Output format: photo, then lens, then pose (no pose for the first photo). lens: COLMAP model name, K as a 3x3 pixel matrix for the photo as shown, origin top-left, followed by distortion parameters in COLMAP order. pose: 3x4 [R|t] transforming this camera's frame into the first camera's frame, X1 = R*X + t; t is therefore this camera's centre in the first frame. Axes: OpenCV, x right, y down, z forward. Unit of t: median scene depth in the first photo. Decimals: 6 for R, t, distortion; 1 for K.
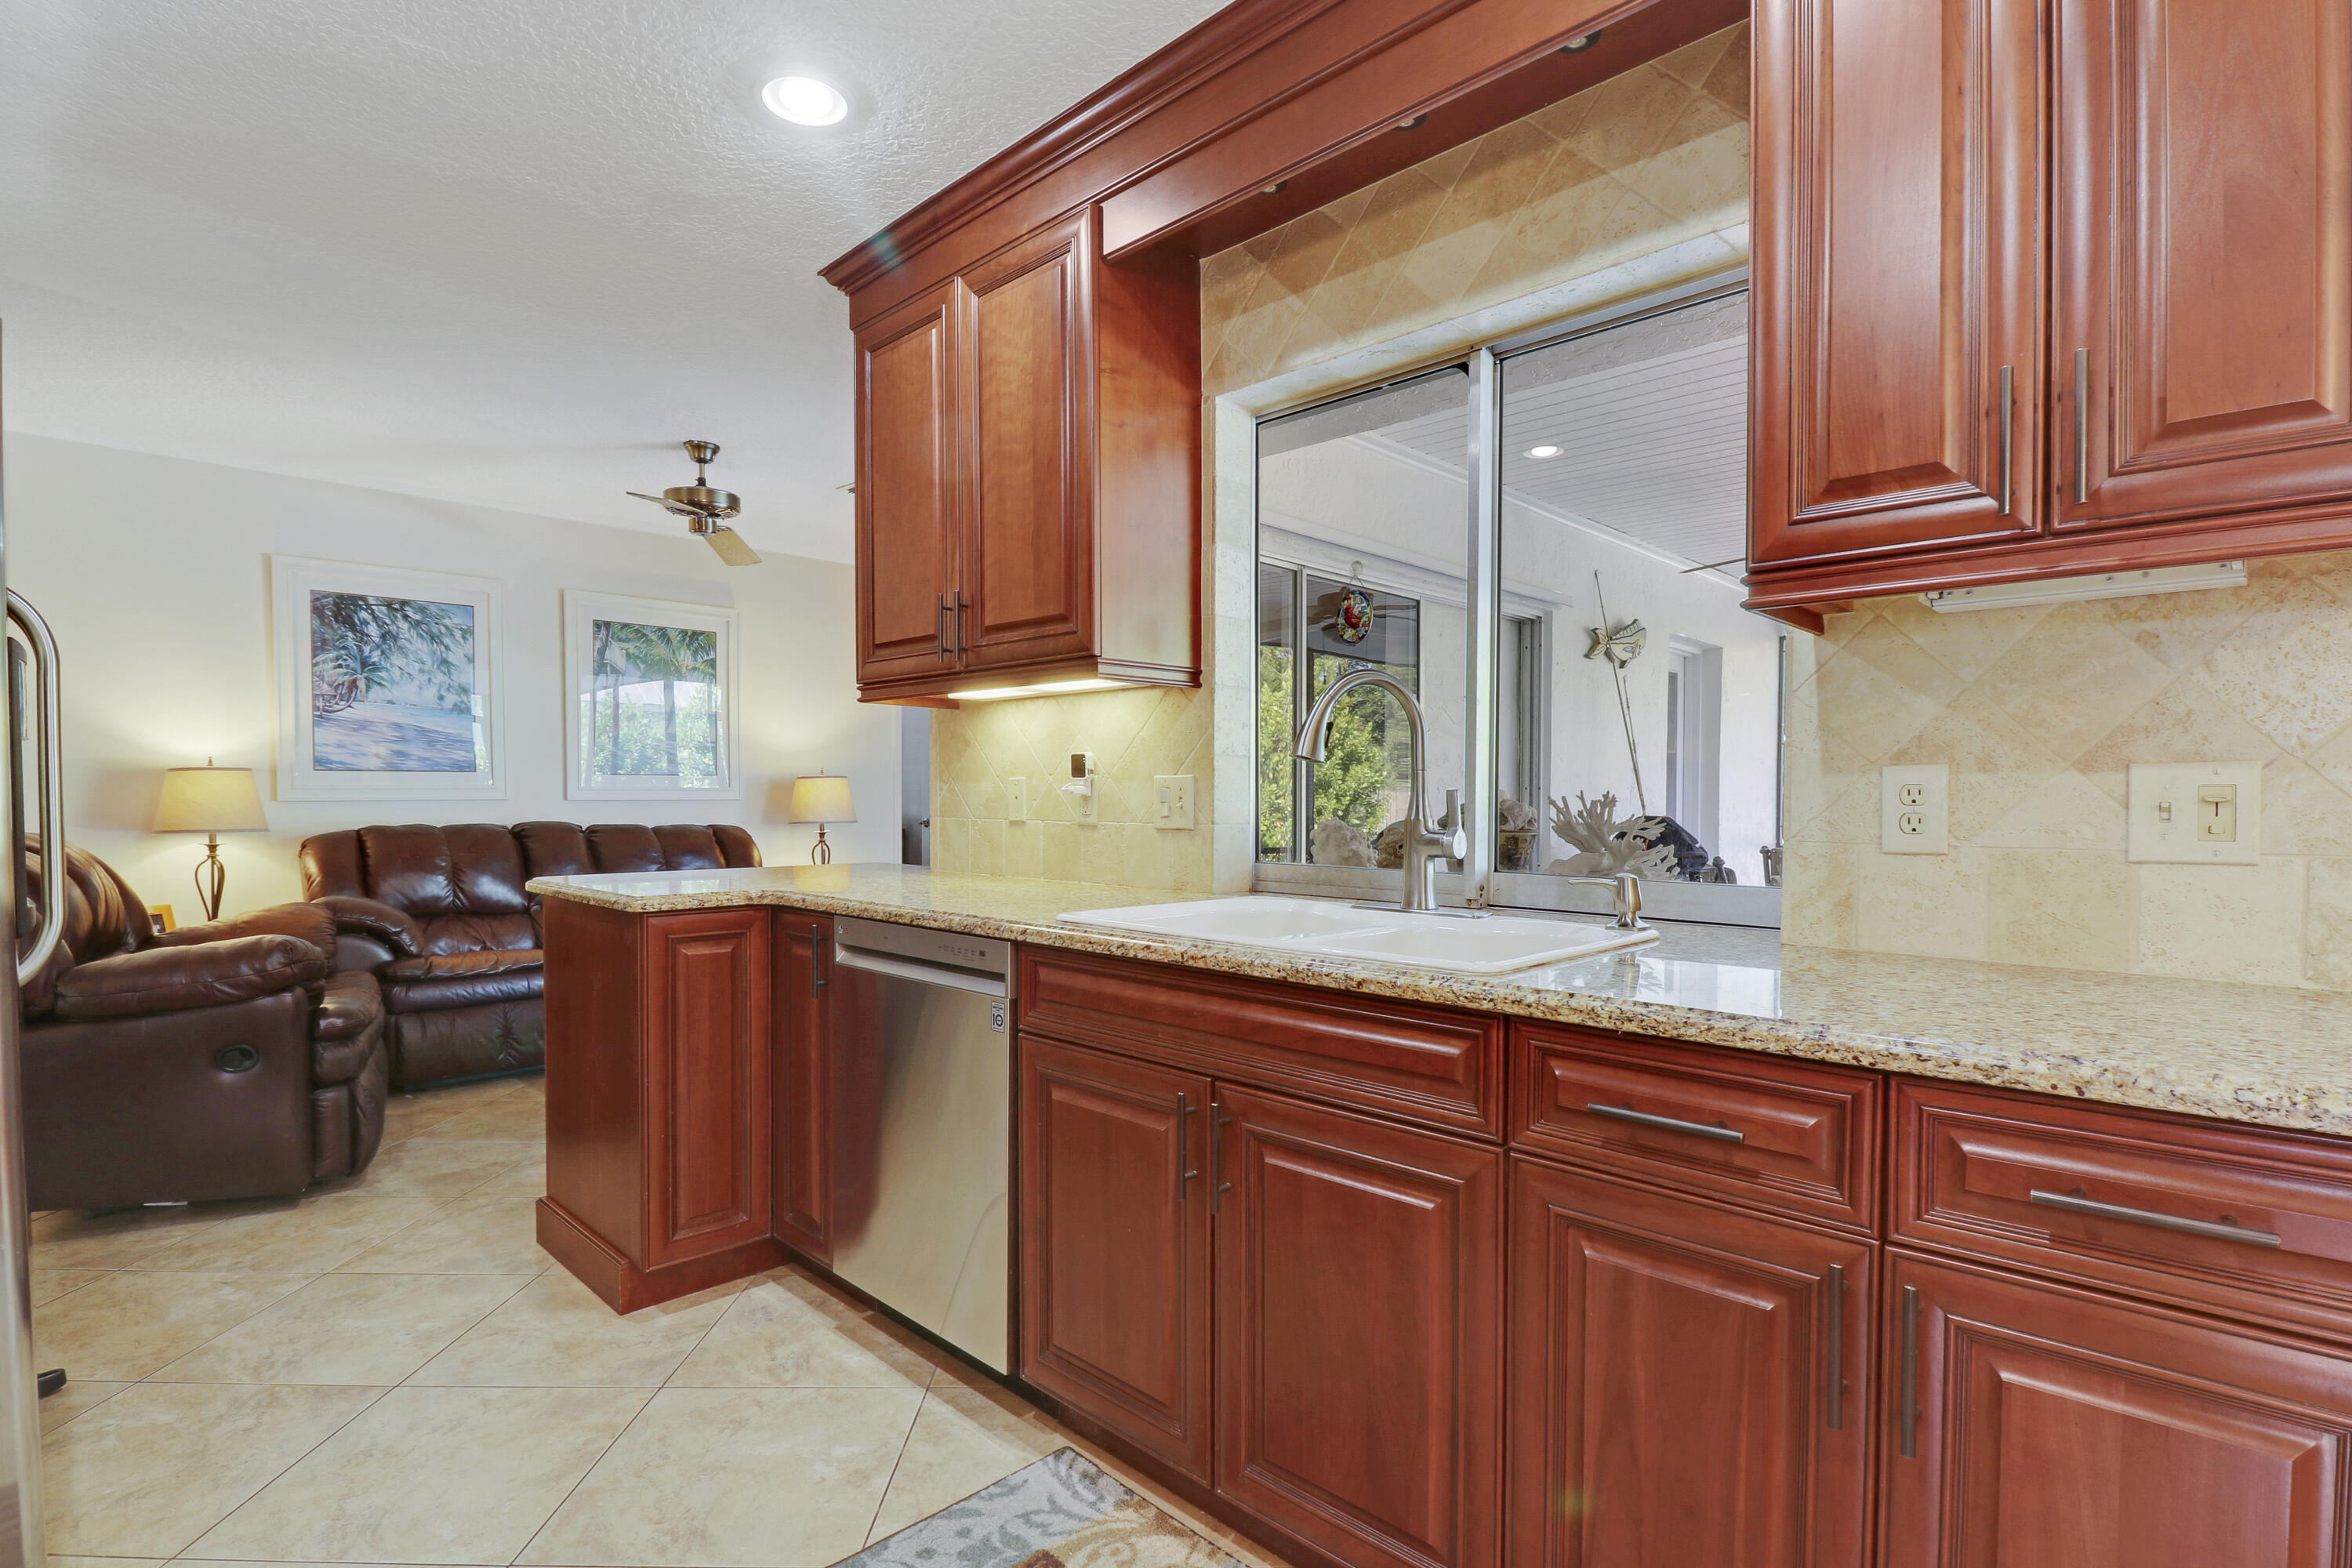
lens RADIAL K [[1167.1, 0, 1212.7], [0, 1167.1, 833.5], [0, 0, 1]] dist [-0.011944, -0.003087]
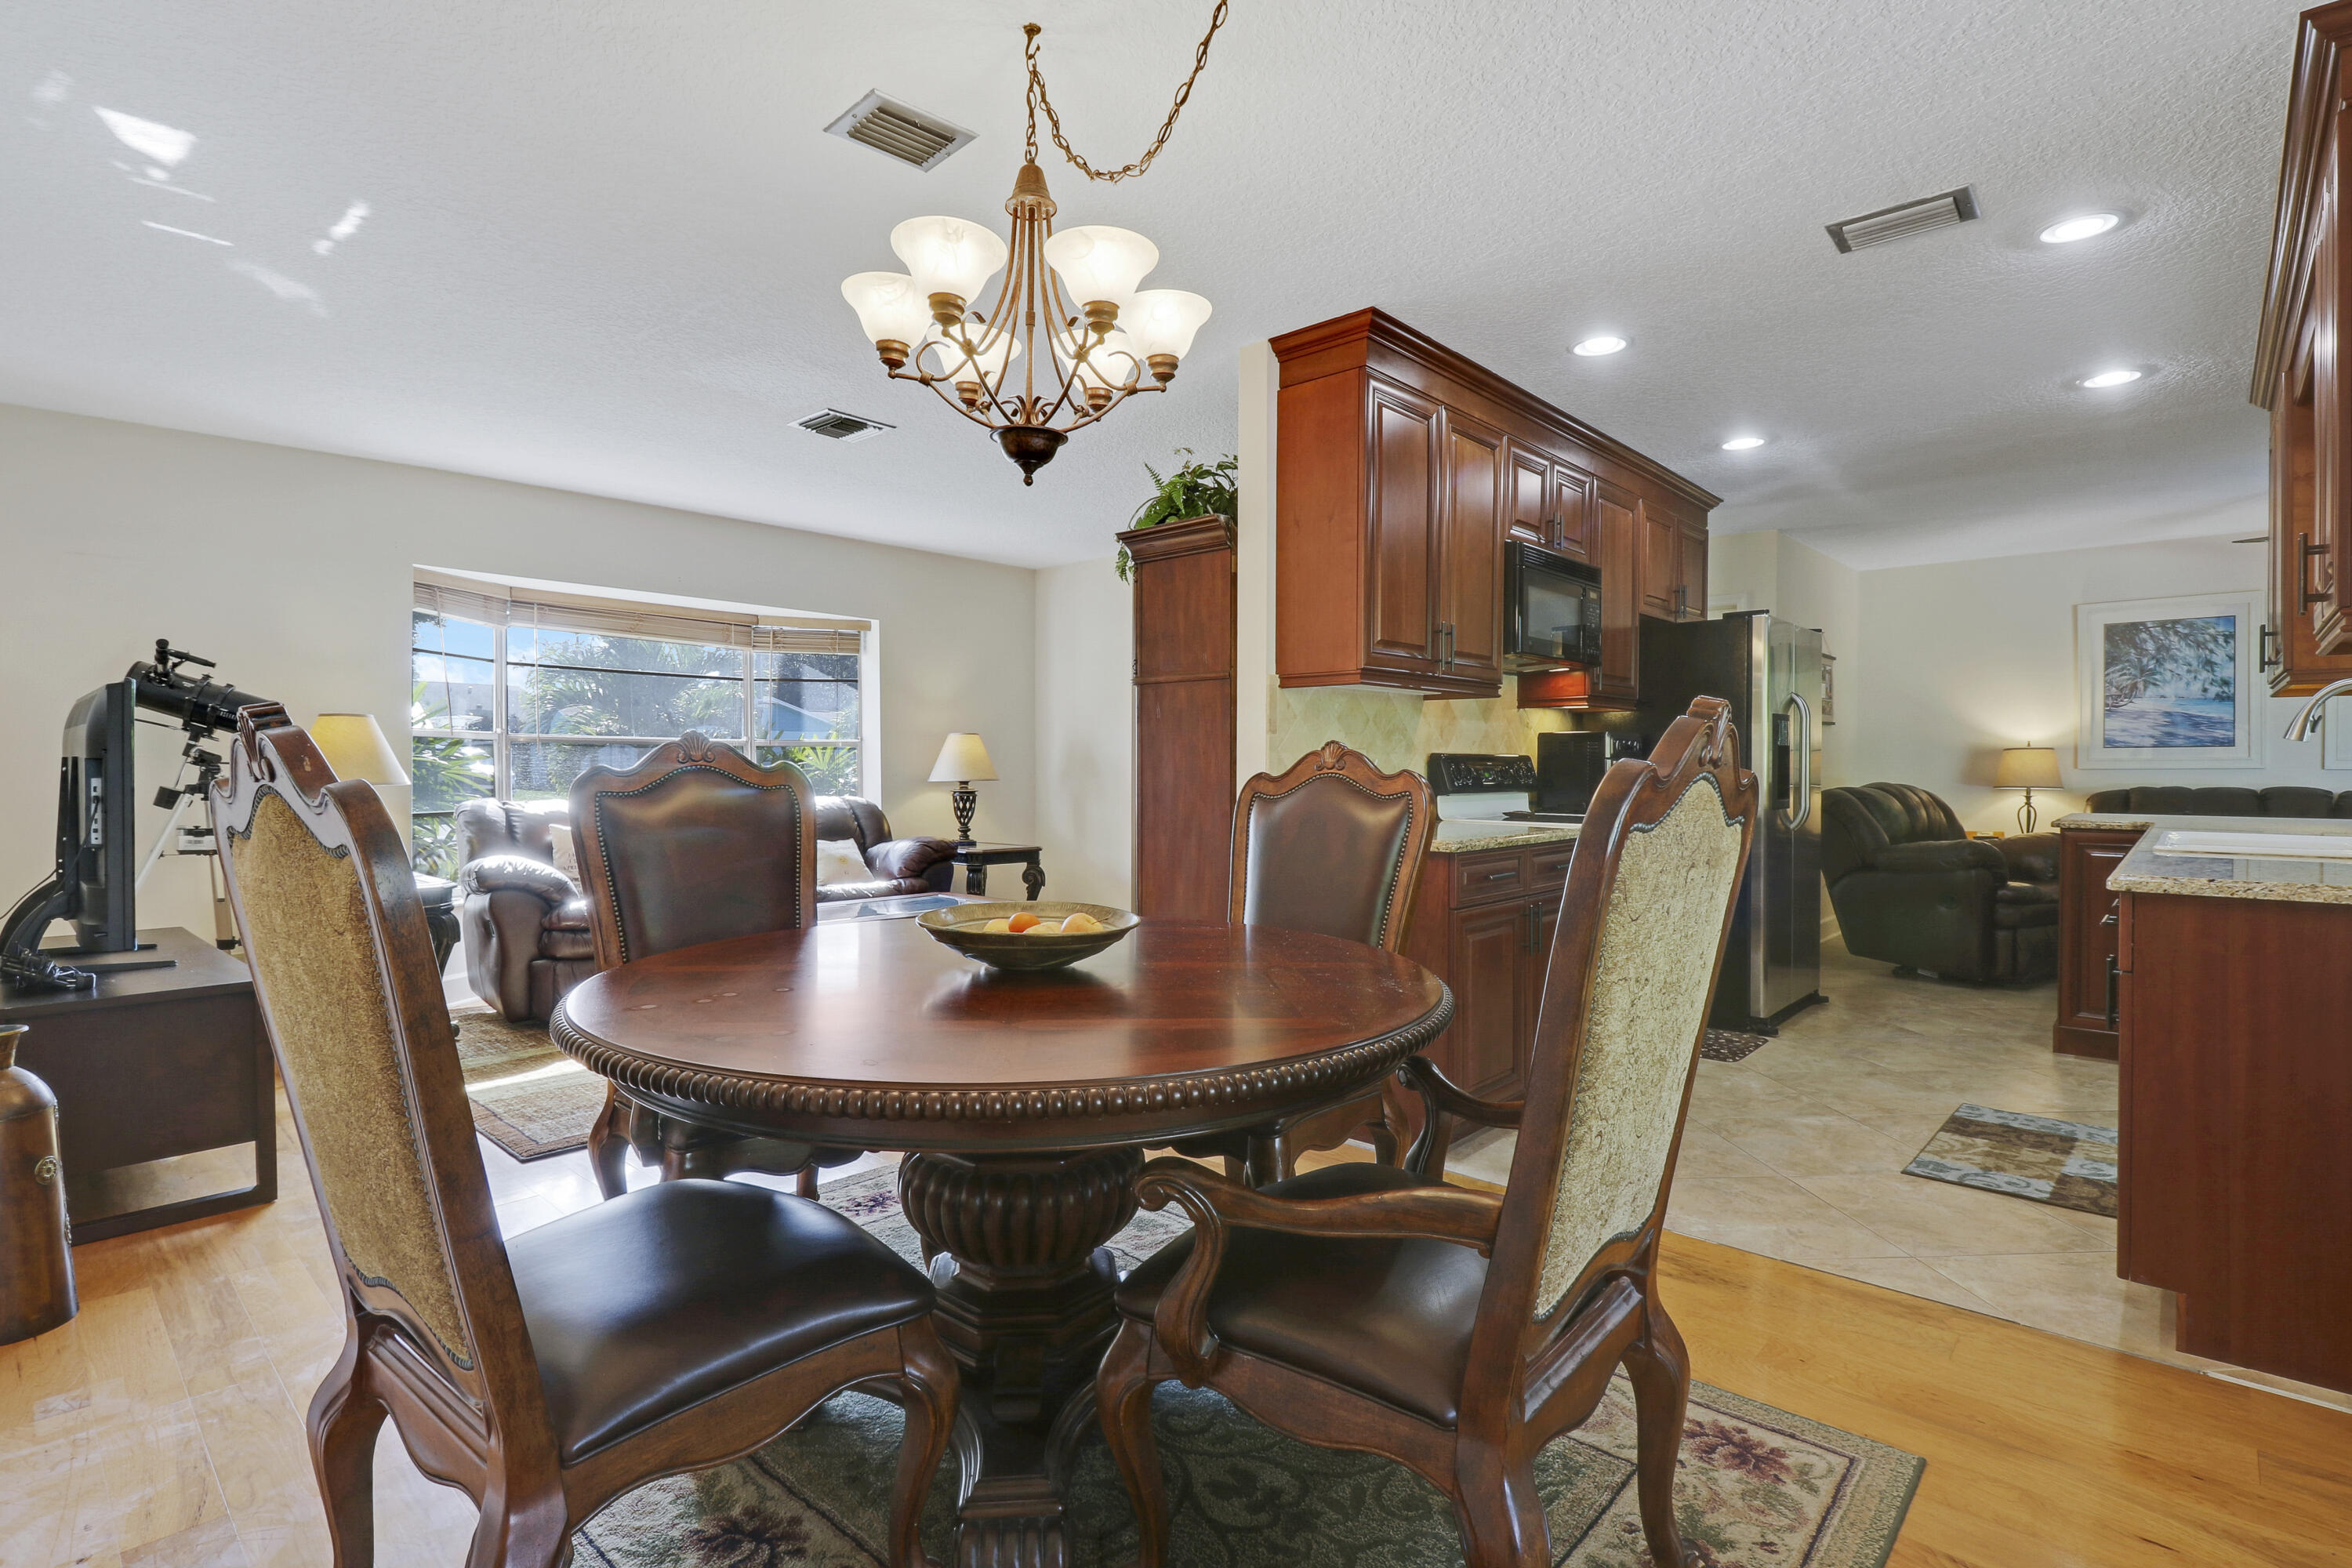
lens RADIAL K [[1116.3, 0, 1174.5], [0, 1116.3, 775.2], [0, 0, 1]] dist [-0.009967, -0.006533]
pose [[0.023224, 0.007117, -0.999705, 0.581650], [-0.030130, 0.999525, 0.006416, 0.006200], [0.999276, 0.029972, 0.023427, -0.197621]]
